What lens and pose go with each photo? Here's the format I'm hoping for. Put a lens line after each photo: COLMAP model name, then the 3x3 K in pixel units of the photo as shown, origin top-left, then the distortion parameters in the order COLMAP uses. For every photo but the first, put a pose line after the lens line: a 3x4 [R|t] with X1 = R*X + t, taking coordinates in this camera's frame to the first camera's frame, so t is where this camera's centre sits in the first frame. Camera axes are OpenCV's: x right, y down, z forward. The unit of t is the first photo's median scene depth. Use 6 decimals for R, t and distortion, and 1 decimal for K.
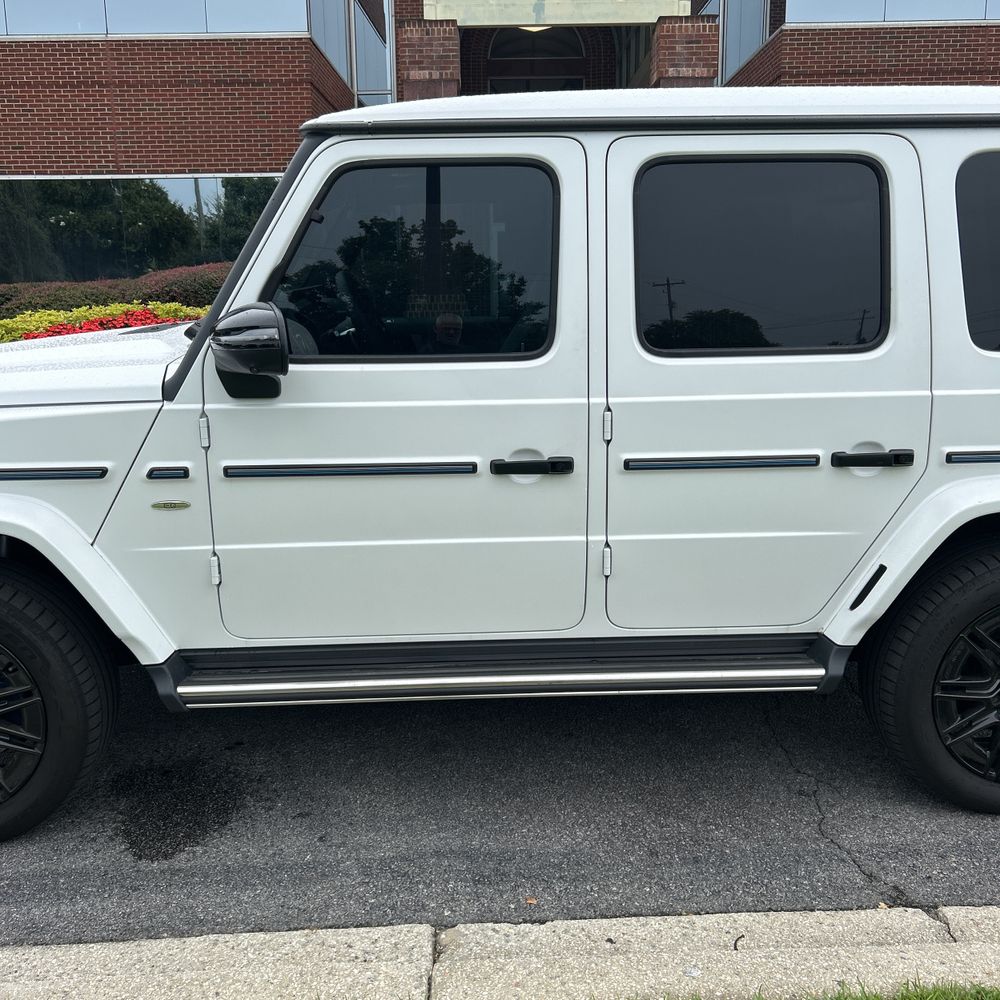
lens RADIAL K [[996.7, 0, 500.0], [0, 996.7, 484.2], [0, 0, 1]] dist [0.022175, -0.010712]
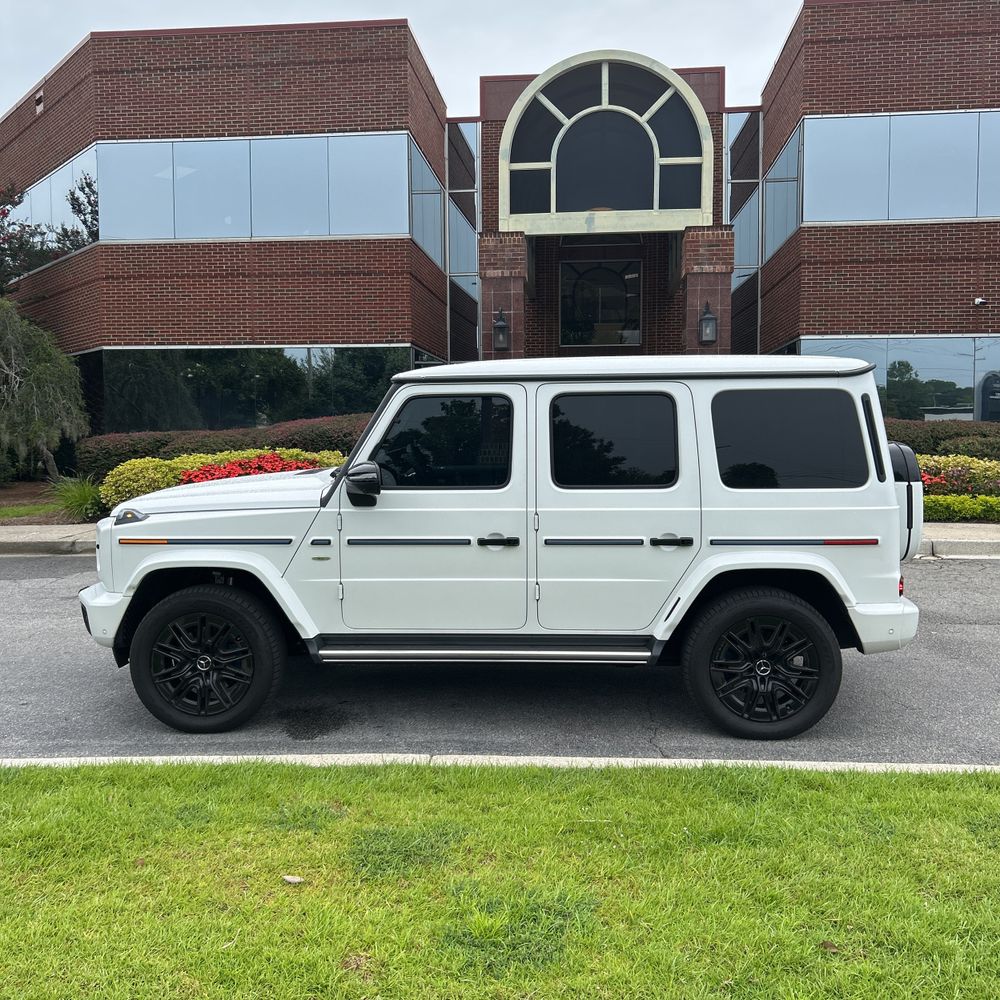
lens RADIAL K [[989.8, 0, 501.3], [0, 989.8, 483.2], [0, 0, 1]] dist [0.088222, -0.168565]
pose [[0.995924, 0.011547, -0.089450, 0.209748], [-0.023997, 0.989947, -0.139386, 0.139012], [0.086942, 0.140965, 0.986190, -0.959278]]
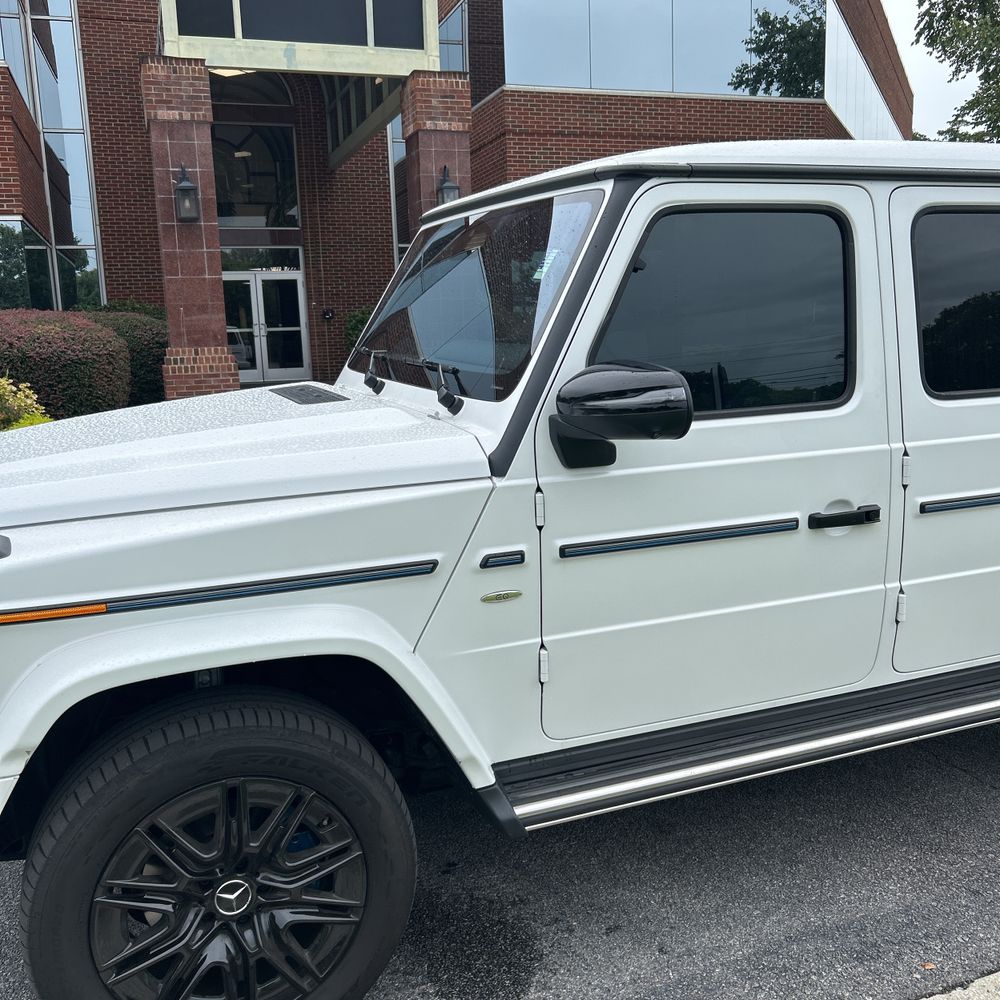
lens RADIAL K [[1000.5, 0, 493.6], [0, 1000.5, 491.9], [0, 0, 1]] dist [0.024306, -0.018958]
pose [[0.942773, -0.073801, 0.325165, -0.593598], [0.086824, 0.995892, -0.025702, -0.046280], [-0.321933, 0.052463, 0.945308, 0.177621]]
